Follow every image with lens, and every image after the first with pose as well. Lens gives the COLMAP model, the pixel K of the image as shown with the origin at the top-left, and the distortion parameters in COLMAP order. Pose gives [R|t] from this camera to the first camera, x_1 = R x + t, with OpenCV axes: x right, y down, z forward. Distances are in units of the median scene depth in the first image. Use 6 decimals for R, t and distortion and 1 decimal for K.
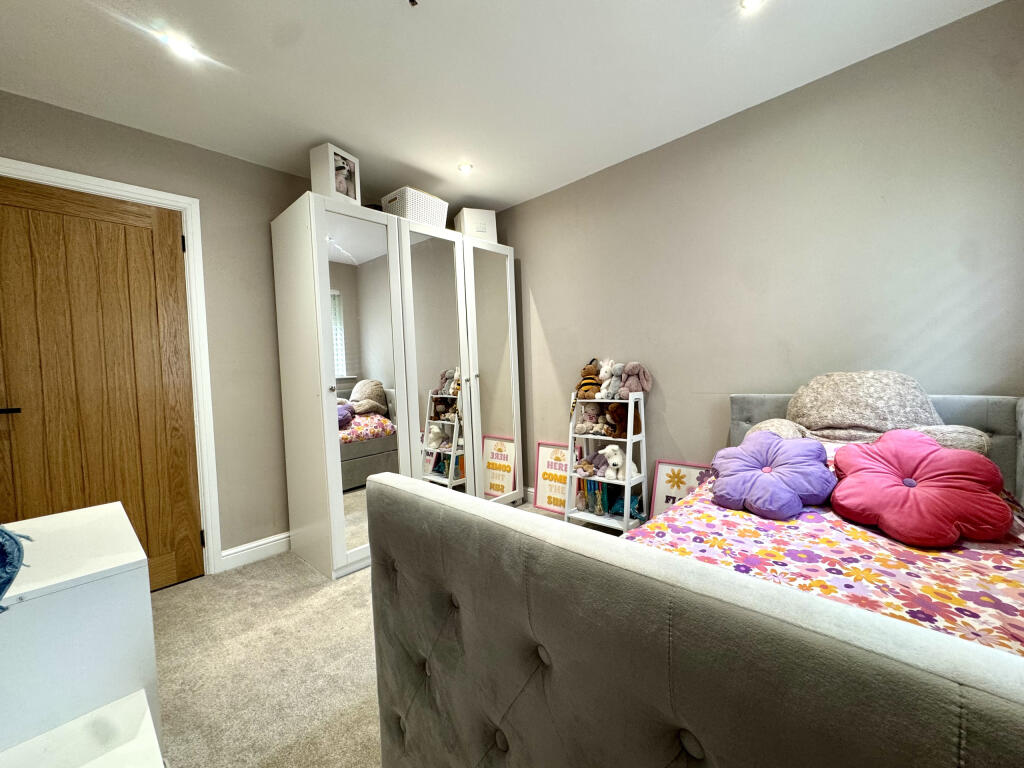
lens RADIAL K [[410.6, 0, 512.0], [0, 410.6, 384.0], [0, 0, 1]] dist [0.000875, -0.002483]
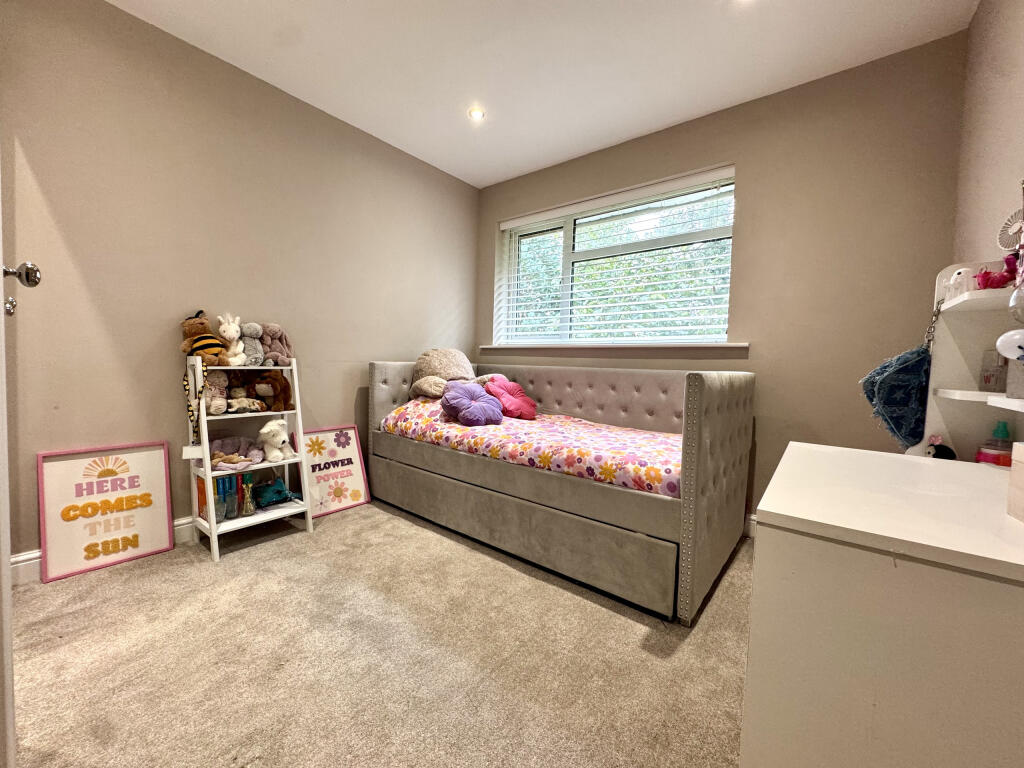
lens RADIAL K [[410.6, 0, 512.0], [0, 410.6, 384.0], [0, 0, 1]] dist [0.000875, -0.002483]
pose [[-0.082710, -0.012893, 0.996490, -0.580097], [0.009935, 0.999856, 0.013761, 0.064130], [-0.996524, 0.011039, -0.082570, 0.553993]]
